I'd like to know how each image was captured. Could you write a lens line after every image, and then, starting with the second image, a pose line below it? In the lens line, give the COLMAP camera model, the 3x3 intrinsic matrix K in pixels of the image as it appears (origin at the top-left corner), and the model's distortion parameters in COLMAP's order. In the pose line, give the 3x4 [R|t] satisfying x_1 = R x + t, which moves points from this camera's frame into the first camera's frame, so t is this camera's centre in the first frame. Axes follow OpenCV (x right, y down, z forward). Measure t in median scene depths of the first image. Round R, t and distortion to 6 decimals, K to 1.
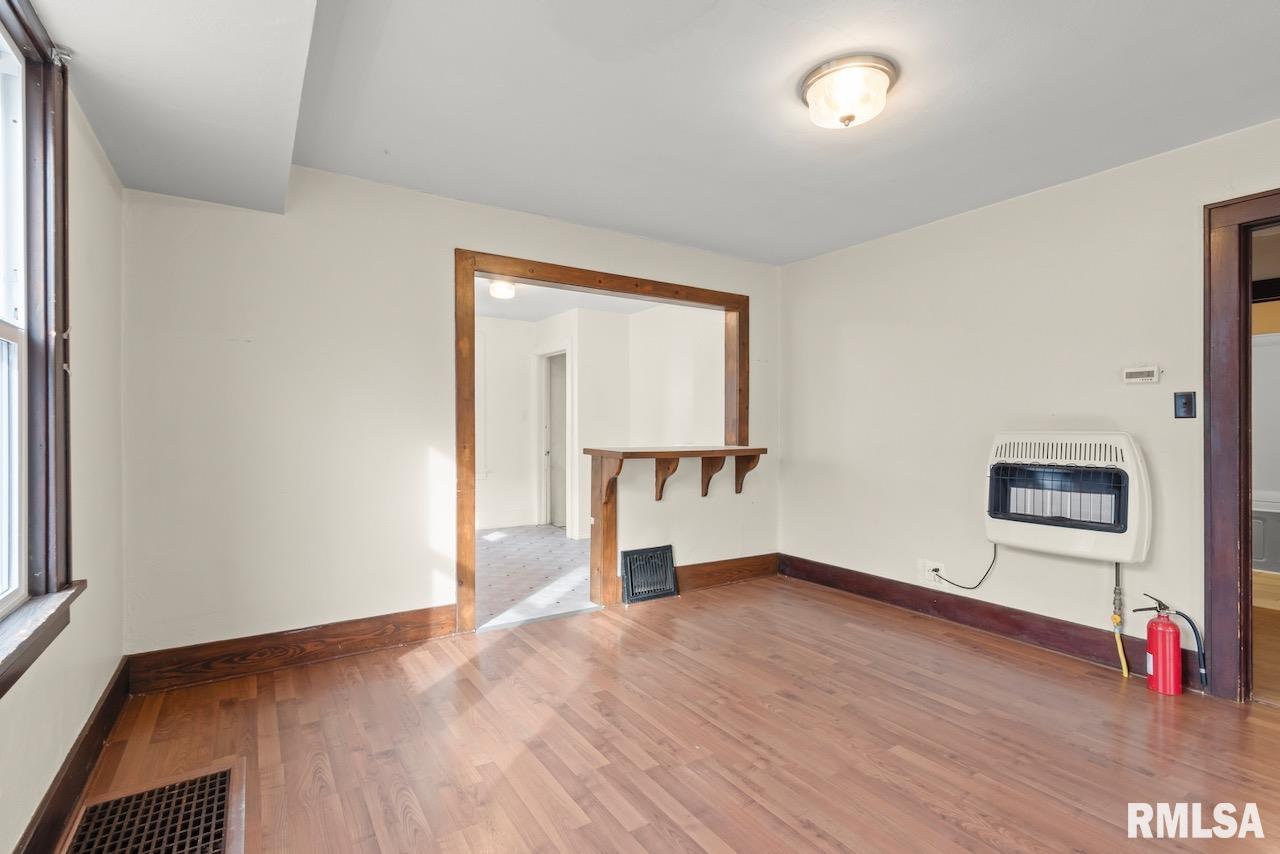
lens RADIAL K [[590.2, 0, 641.5], [0, 590.2, 428.1], [0, 0, 1]] dist [0.009312, -0.002860]
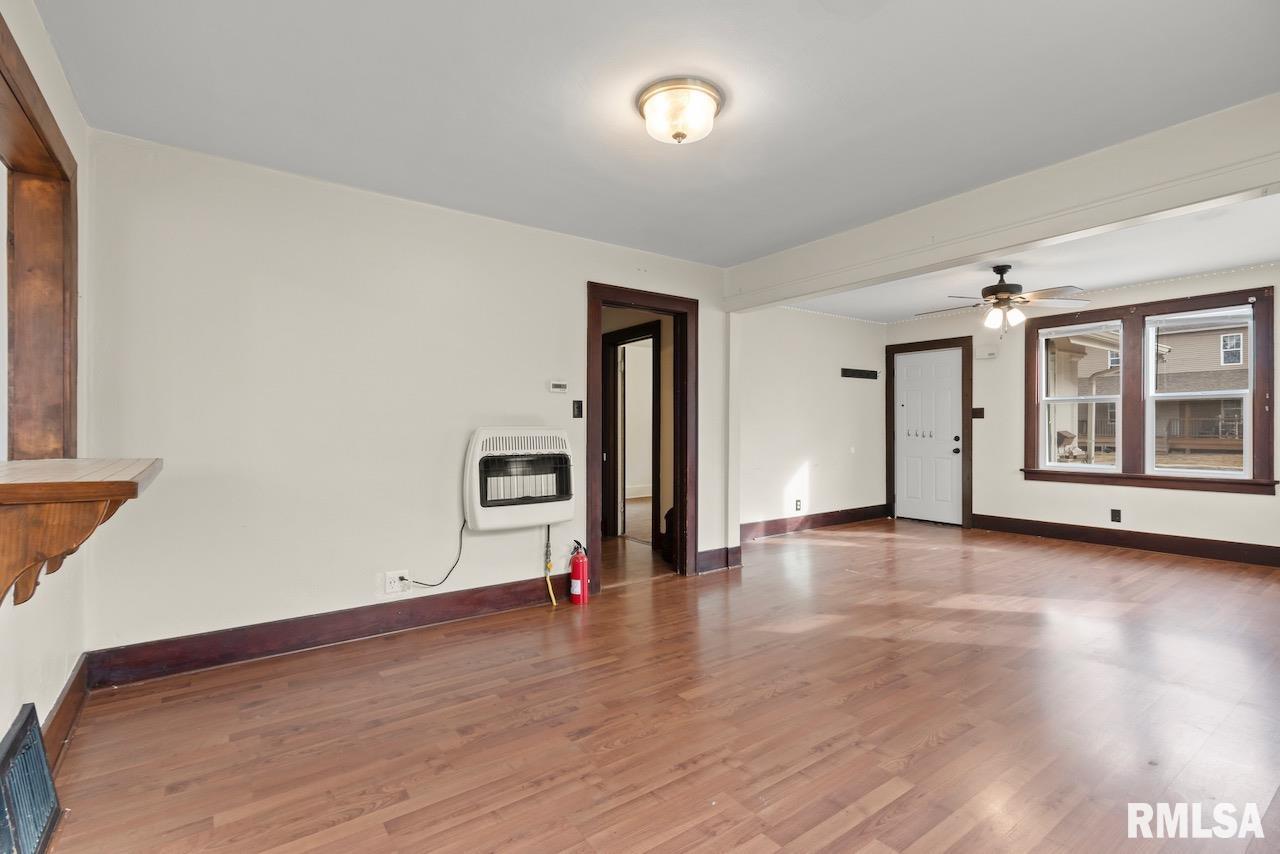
lens RADIAL K [[590.2, 0, 638.2], [0, 590.2, 429.6], [0, 0, 1]] dist [0.009312, -0.002860]
pose [[-0.043616, -0.003574, 0.999042, -0.528764], [-0.000785, 0.999993, 0.003543, 0.006776], [-0.999048, -0.000629, -0.043618, 0.823714]]
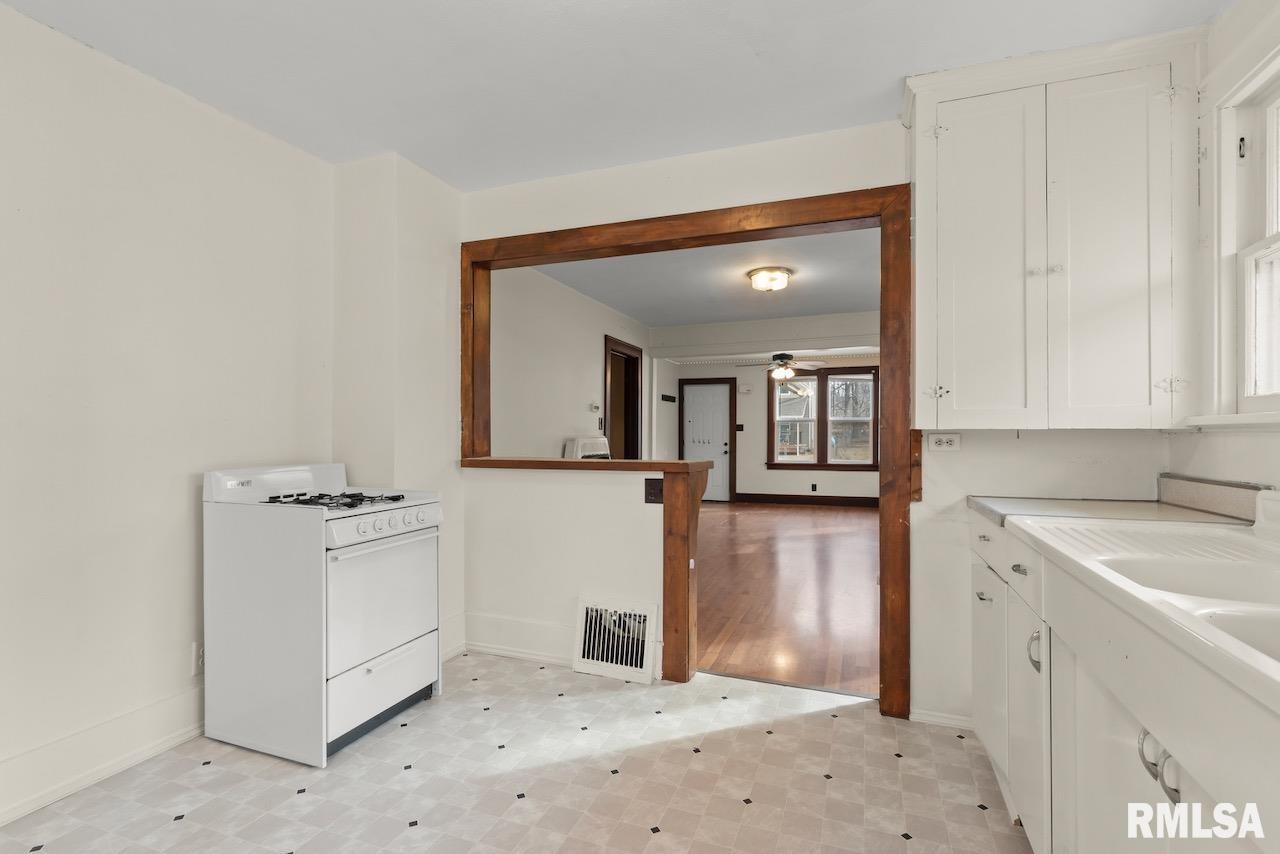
lens RADIAL K [[590.2, 0, 636.5], [0, 590.2, 435.2], [0, 0, 1]] dist [0.009312, -0.002860]
pose [[-0.577825, 0.000627, 0.816160, -0.822328], [-0.003230, 0.999990, -0.003055, 0.007476], [-0.816154, -0.004401, -0.577817, 1.933301]]
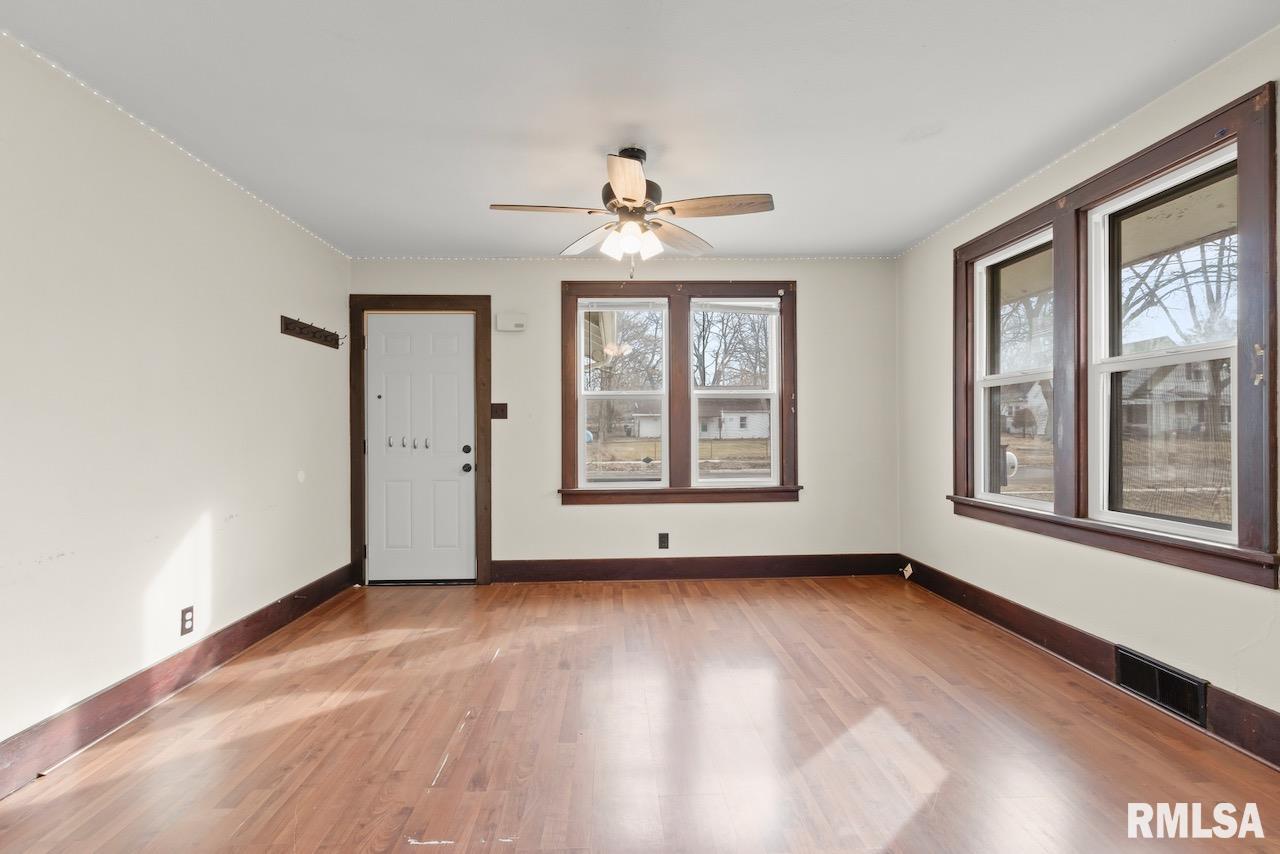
lens RADIAL K [[590.2, 0, 627.2], [0, 590.2, 426.3], [0, 0, 1]] dist [0.009312, -0.002860]
pose [[-0.851076, 0.010419, 0.524939, 0.579654], [0.006252, 0.999933, -0.009711, 0.007110], [-0.525005, -0.004983, -0.851085, 0.555168]]
